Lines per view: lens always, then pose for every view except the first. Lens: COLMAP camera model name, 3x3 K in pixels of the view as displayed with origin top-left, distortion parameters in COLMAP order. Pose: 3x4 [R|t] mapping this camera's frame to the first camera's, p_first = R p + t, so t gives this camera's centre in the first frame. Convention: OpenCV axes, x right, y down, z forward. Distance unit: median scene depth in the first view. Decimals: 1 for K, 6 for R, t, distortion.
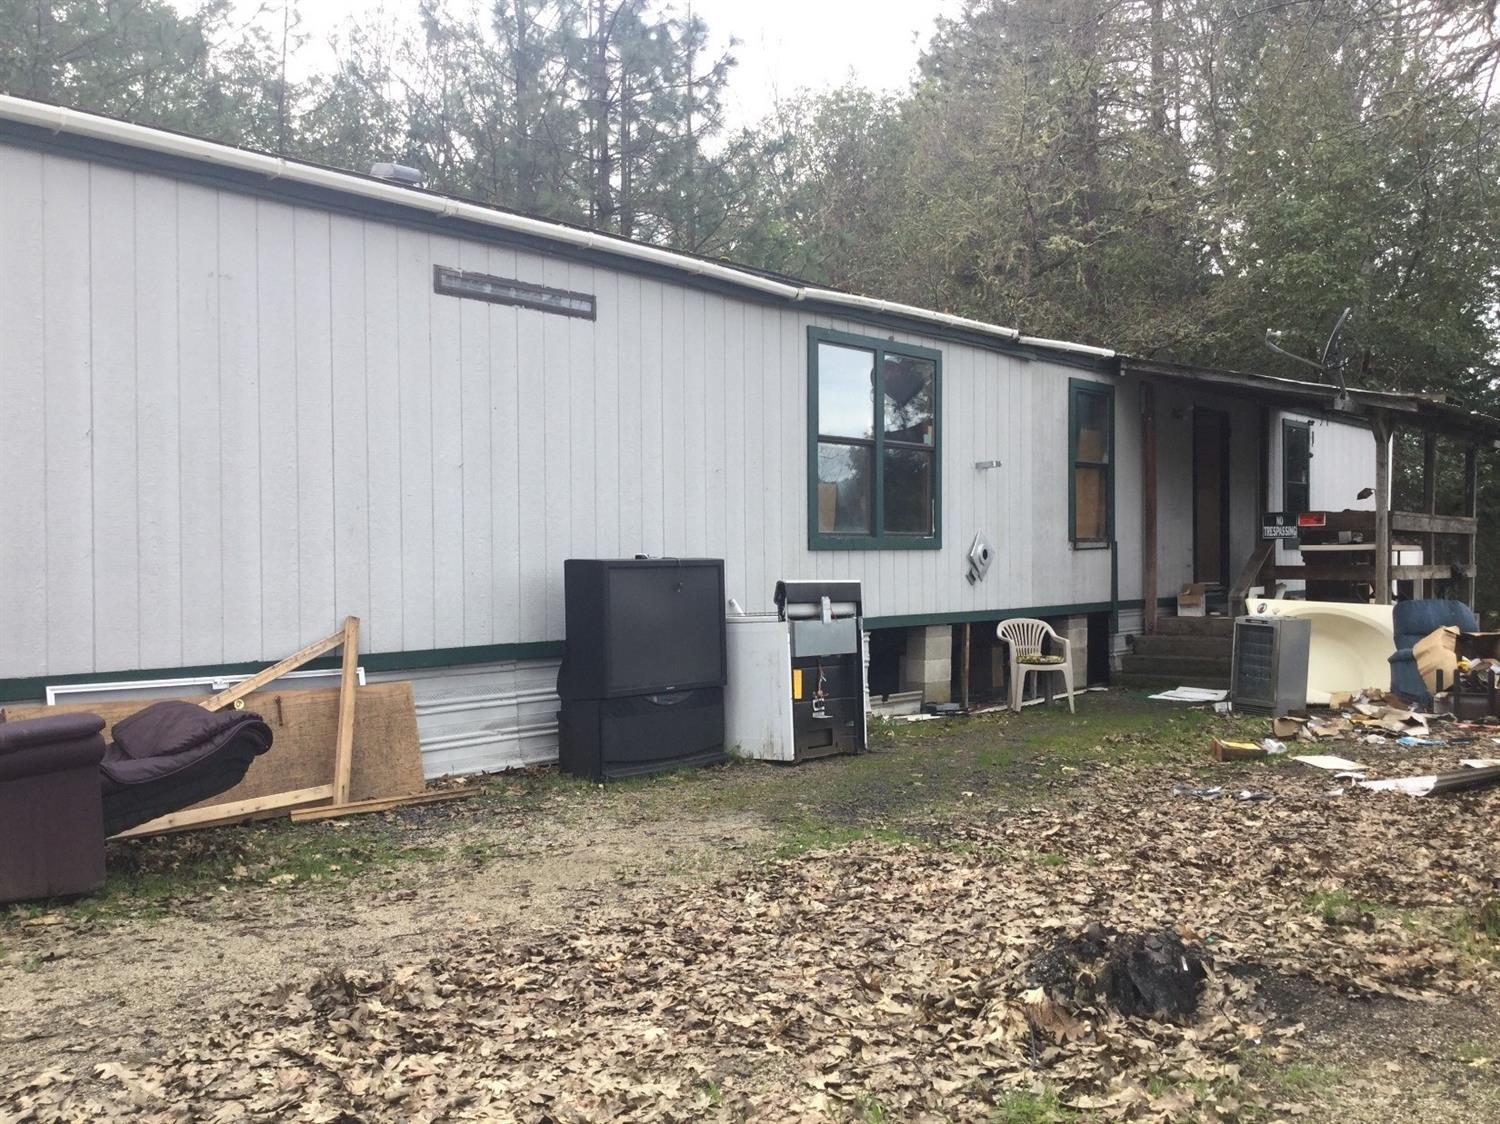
lens RADIAL K [[1363.2, 0, 752.3], [0, 1363.2, 566.7], [0, 0, 1]] dist [0.015032, -0.045359]
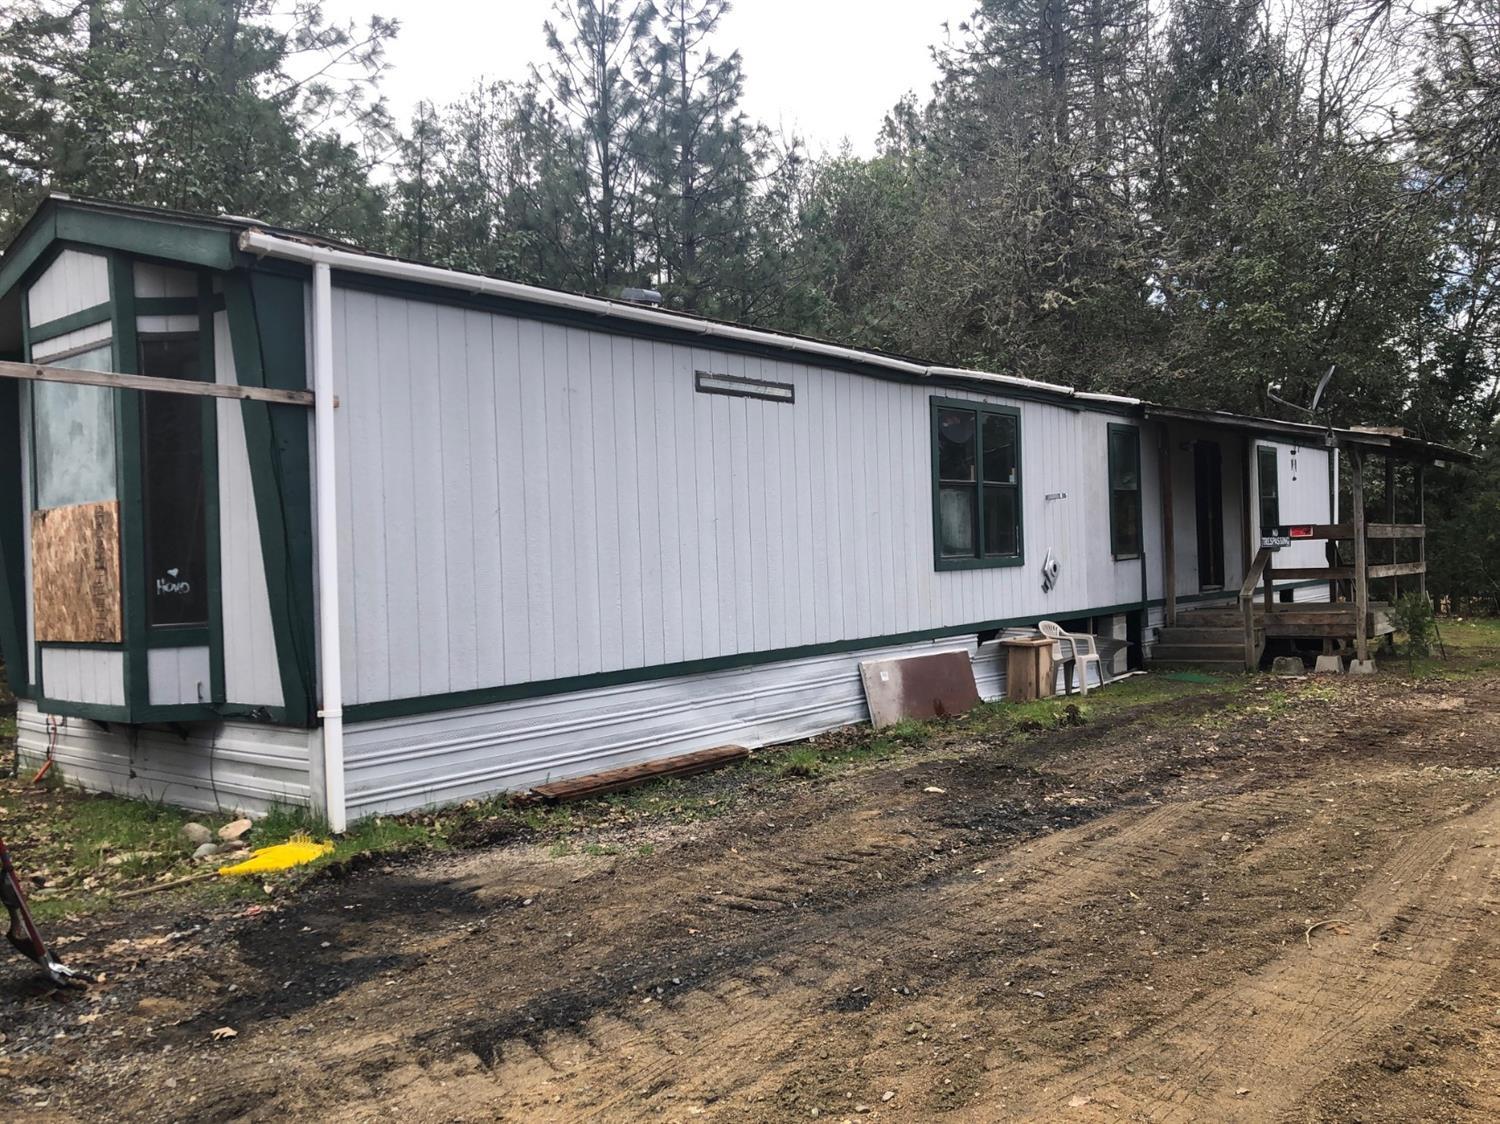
lens RADIAL K [[1249.5, 0, 750.3], [0, 1249.5, 561.8], [0, 0, 1]] dist [-0.012488, -0.010075]
pose [[0.999065, -0.031228, 0.029904, -0.142032], [0.031446, 0.999482, -0.006857, -0.015750], [-0.029675, 0.007791, 0.999529, -0.136888]]
